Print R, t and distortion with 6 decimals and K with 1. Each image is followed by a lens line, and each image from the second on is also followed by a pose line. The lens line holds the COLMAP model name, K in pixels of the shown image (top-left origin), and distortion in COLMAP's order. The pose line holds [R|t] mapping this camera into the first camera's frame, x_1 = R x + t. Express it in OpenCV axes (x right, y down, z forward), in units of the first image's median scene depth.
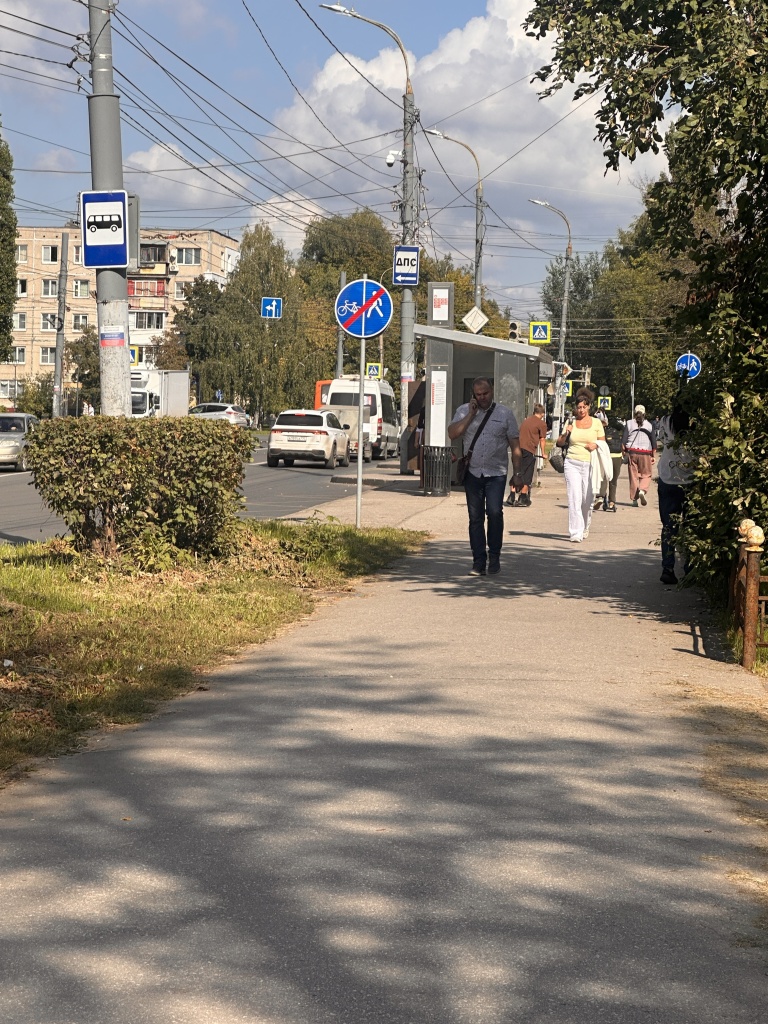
lens RADIAL K [[2371.0, 0, 400.9], [0, 2371.0, 558.4], [0, 0, 1]] dist [0.198231, 0.000000]
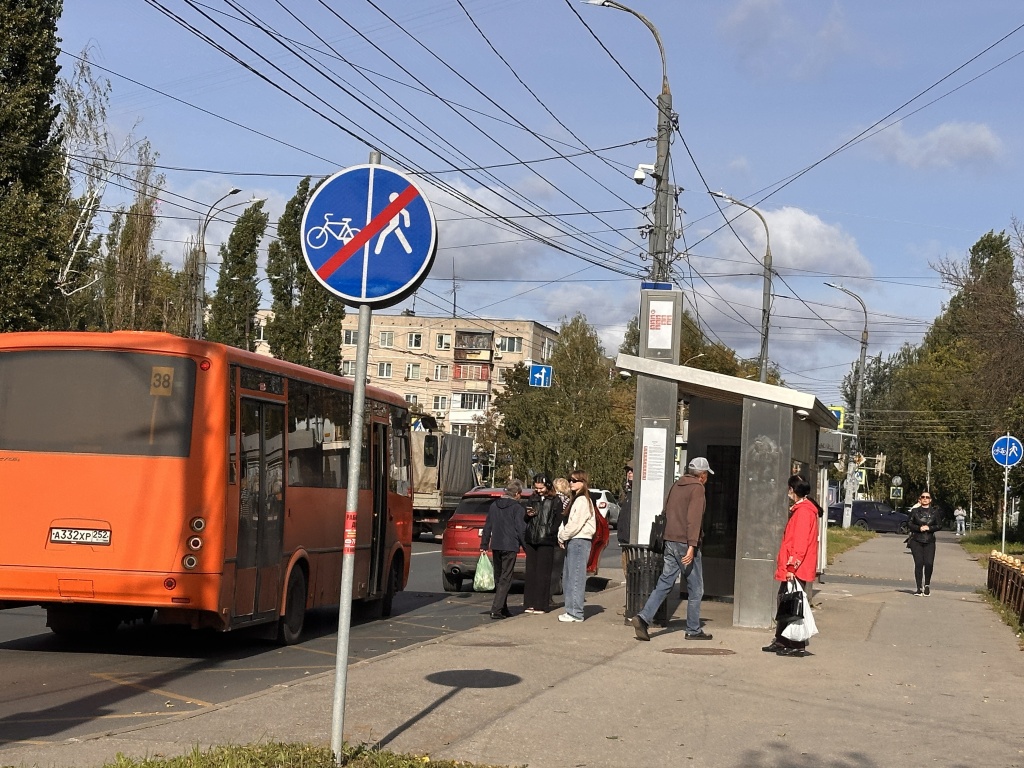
lens RADIAL K [[1975.8, 0, 510.0], [0, 1975.8, 380.2], [0, 0, 1]] dist [0.205037, 0.000000]
pose [[0.993911, 0.029840, -0.106064, 0.033417], [-0.042023, 0.992528, -0.114554, -0.028418], [0.101853, 0.118314, 0.987739, 0.466442]]
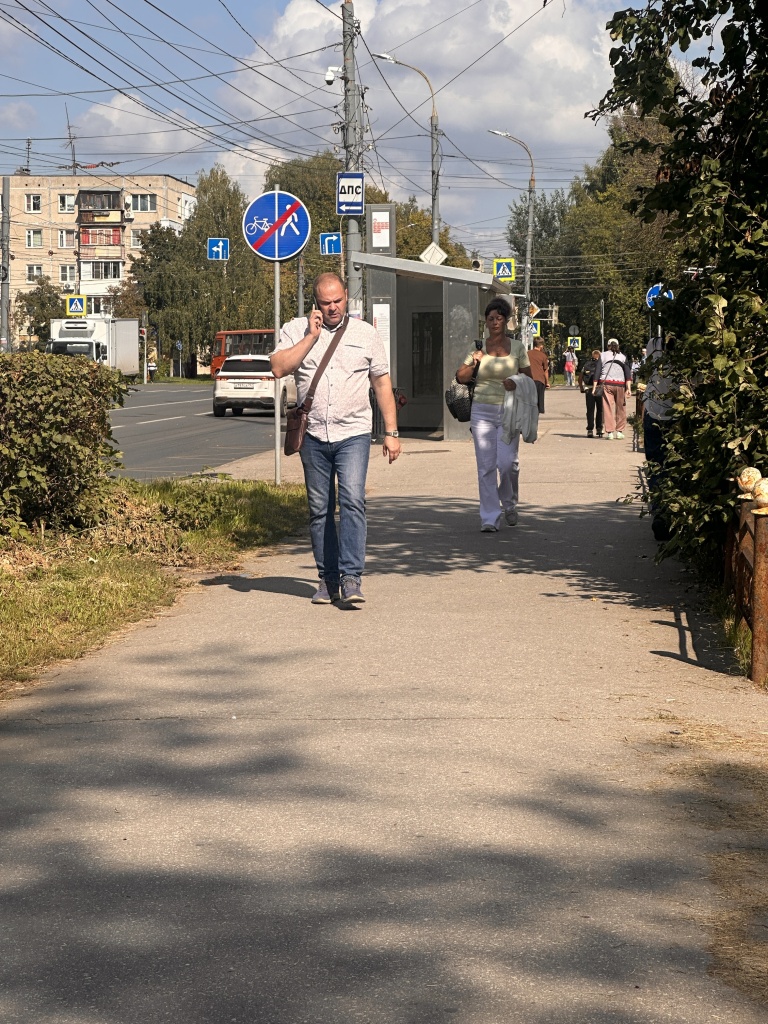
lens RADIAL K [[2371.0, 0, 385.5], [0, 2371.0, 515.5], [0, 0, 1]] dist [0.198231, 0.000000]
pose [[0.999669, -0.025460, 0.003743, 0.012277], [0.025445, 0.999667, 0.004191, -0.002991], [-0.003849, -0.004094, 0.999984, 0.106476]]
